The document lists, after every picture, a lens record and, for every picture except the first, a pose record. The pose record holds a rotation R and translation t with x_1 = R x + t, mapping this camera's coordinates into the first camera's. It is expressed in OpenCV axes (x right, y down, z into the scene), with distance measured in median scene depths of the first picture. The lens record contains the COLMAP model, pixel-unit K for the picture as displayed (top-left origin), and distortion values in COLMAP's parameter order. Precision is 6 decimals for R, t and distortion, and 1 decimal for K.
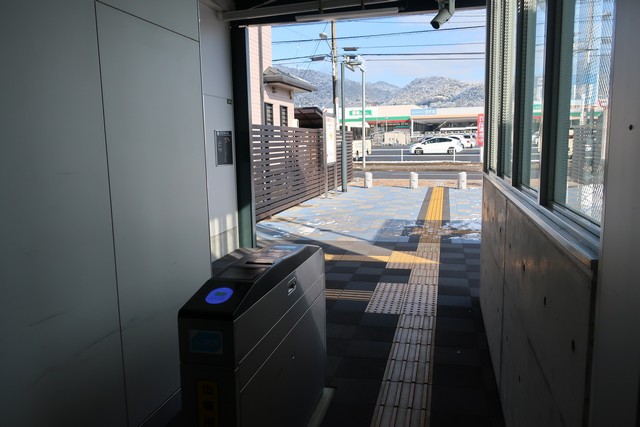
lens RADIAL K [[502.7, 0, 320.0], [0, 502.7, 213.5], [0, 0, 1]] dist [-0.007802, 0.003341]
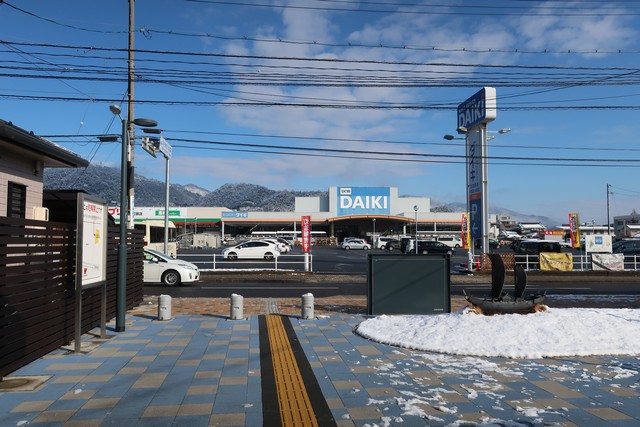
lens RADIAL K [[502.7, 0, 320.0], [0, 502.7, 213.5], [0, 0, 1]] dist [-0.007802, 0.003341]
pose [[0.931102, 0.042941, 0.362222, 0.023619], [0.031179, 0.980042, -0.196331, -0.027131], [-0.363423, 0.194098, 0.911180, 0.175930]]
